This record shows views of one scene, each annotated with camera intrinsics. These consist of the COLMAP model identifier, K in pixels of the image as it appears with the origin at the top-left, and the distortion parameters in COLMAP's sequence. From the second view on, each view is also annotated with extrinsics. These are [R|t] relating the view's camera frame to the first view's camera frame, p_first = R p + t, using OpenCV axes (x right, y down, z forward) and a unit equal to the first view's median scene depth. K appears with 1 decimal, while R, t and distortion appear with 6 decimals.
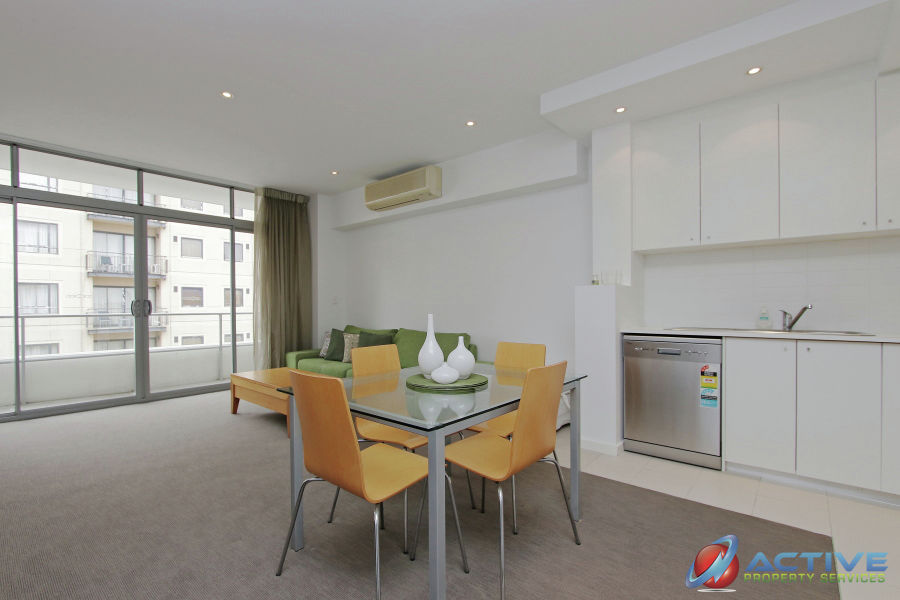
lens RADIAL K [[423.0, 0, 447.6], [0, 423.0, 310.7], [0, 0, 1]] dist [-0.006025, 0.000204]
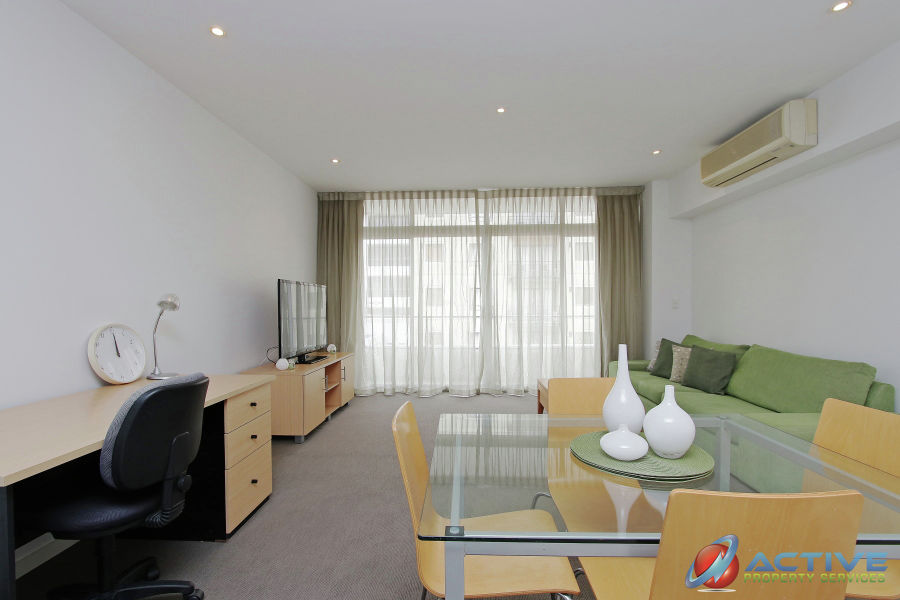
lens RADIAL K [[423.0, 0, 447.6], [0, 423.0, 310.7], [0, 0, 1]] dist [-0.006025, 0.000204]
pose [[0.649304, 0.015566, -0.760370, 0.094579], [-0.016289, 0.999846, 0.006558, -0.012117], [0.760355, 0.008128, 0.649457, 0.144884]]
